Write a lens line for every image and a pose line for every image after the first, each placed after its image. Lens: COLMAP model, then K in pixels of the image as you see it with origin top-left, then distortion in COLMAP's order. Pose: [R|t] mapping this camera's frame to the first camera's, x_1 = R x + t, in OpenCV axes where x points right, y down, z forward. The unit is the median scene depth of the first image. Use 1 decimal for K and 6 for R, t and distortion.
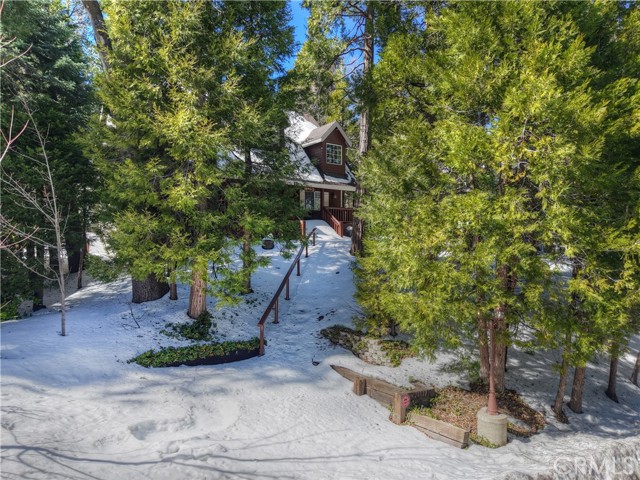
lens RADIAL K [[452.3, 0, 319.0], [0, 452.3, 241.5], [0, 0, 1]] dist [0.005624, 0.002154]
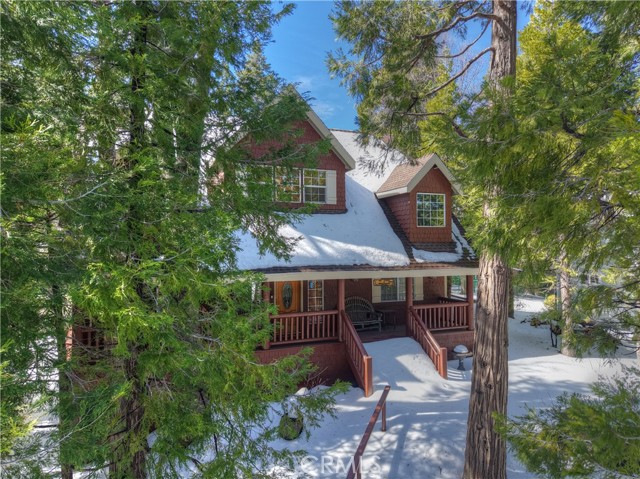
lens RADIAL K [[452.3, 0, 320.2], [0, 452.3, 237.4], [0, 0, 1]] dist [0.005624, 0.002154]
pose [[0.972910, -0.003390, -0.231160, 0.029548], [0.004938, 0.999969, 0.006118, -0.166405], [0.231132, -0.007094, 0.972896, 0.414416]]
